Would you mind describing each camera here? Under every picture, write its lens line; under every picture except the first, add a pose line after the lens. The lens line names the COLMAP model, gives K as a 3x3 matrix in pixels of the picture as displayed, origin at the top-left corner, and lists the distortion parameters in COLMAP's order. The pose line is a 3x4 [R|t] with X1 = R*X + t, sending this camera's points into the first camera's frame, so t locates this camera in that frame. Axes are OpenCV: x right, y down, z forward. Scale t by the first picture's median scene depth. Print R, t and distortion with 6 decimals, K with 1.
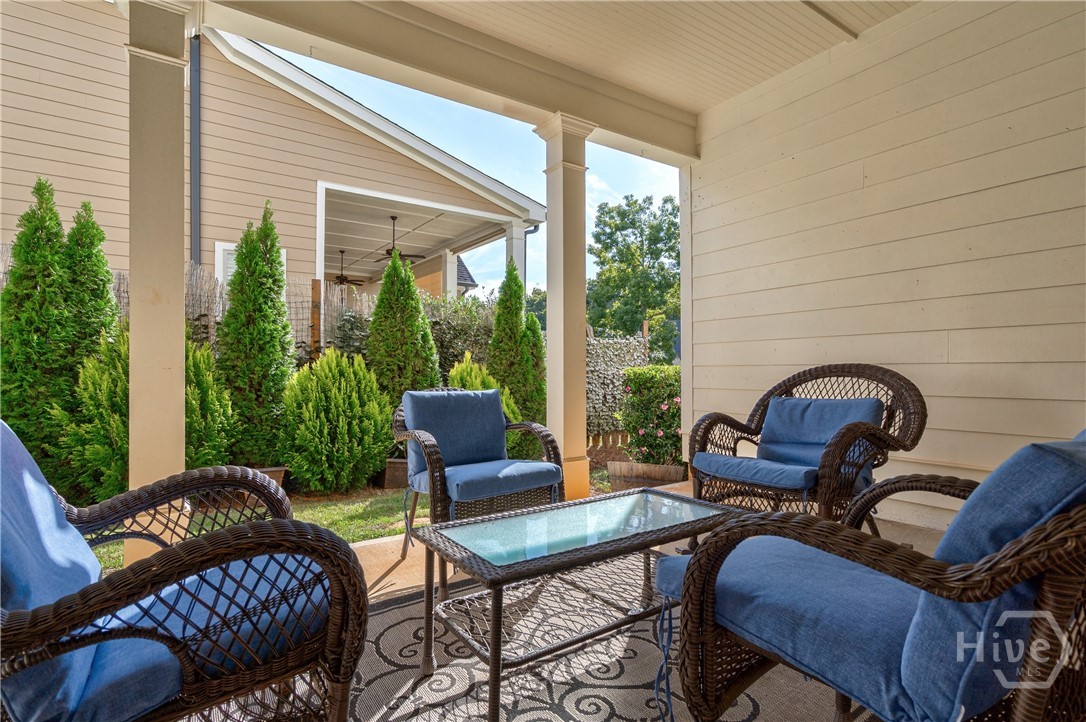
lens RADIAL K [[515.0, 0, 548.0], [0, 515.0, 366.3], [0, 0, 1]] dist [0.002077, 0.000120]
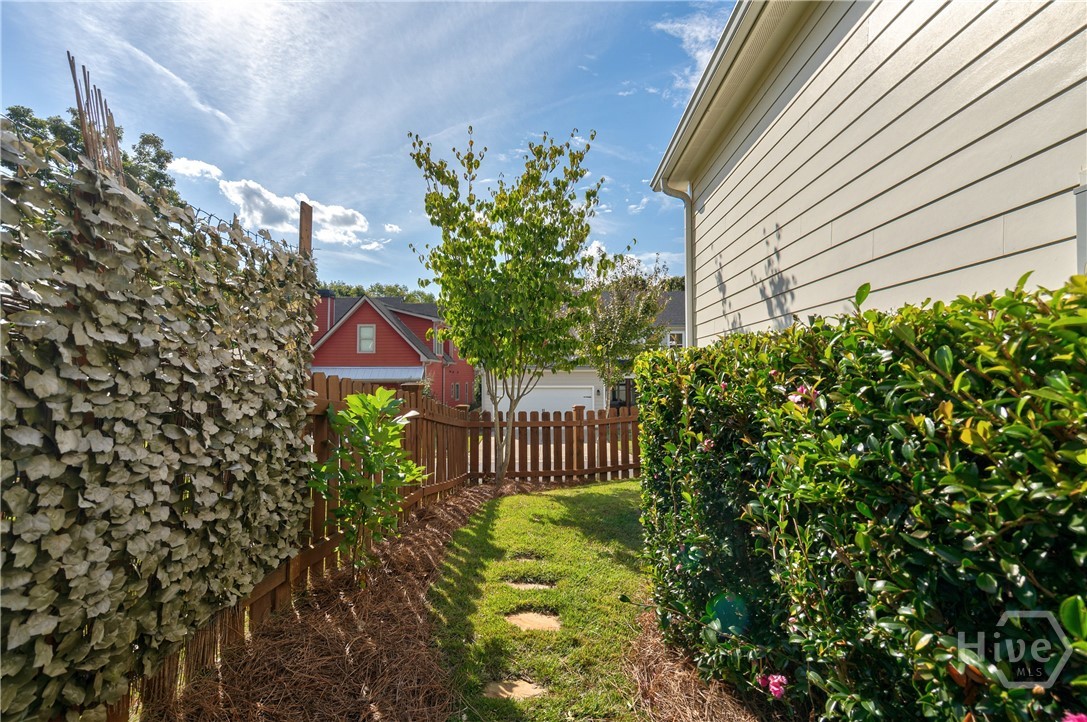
lens RADIAL K [[496.6, 0, 542.5], [0, 496.6, 360.1], [0, 0, 1]] dist [0.000727, -0.000329]
pose [[0.592196, 0.031851, 0.805164, 0.007128], [-0.010101, 0.999433, -0.032107, 0.003098], [-0.805731, 0.010880, 0.592182, 0.151319]]
